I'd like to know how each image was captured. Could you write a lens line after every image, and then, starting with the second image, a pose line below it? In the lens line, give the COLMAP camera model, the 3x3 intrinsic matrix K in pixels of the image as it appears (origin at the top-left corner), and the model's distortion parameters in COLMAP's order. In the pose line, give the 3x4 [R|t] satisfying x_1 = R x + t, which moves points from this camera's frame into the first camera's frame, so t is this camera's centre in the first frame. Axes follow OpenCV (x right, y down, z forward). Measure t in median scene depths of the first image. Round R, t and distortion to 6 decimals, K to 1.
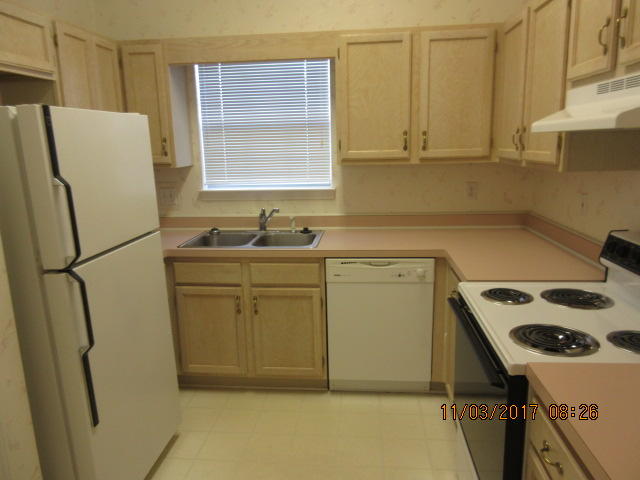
lens RADIAL K [[468.6, 0, 318.3], [0, 468.6, 242.7], [0, 0, 1]] dist [-0.002712, -0.008715]
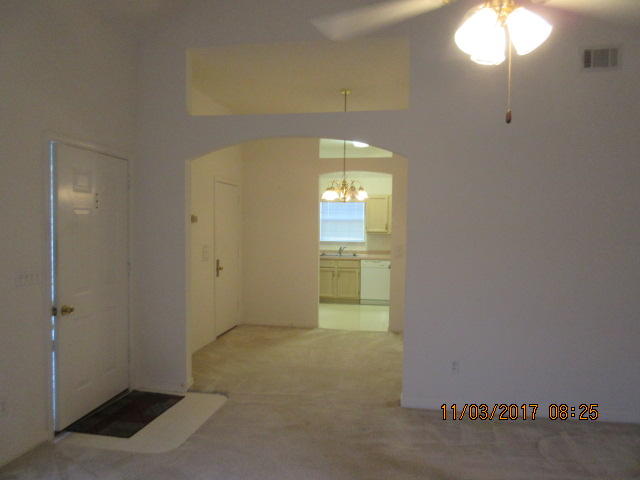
lens RADIAL K [[468.6, 0, 318.3], [0, 468.6, 242.7], [0, 0, 1]] dist [-0.002712, -0.008715]
pose [[0.995273, 0.035981, -0.090205, 0.012225], [-0.049906, 0.986301, -0.157225, 0.425684], [0.083312, 0.160983, 0.983435, -2.217099]]
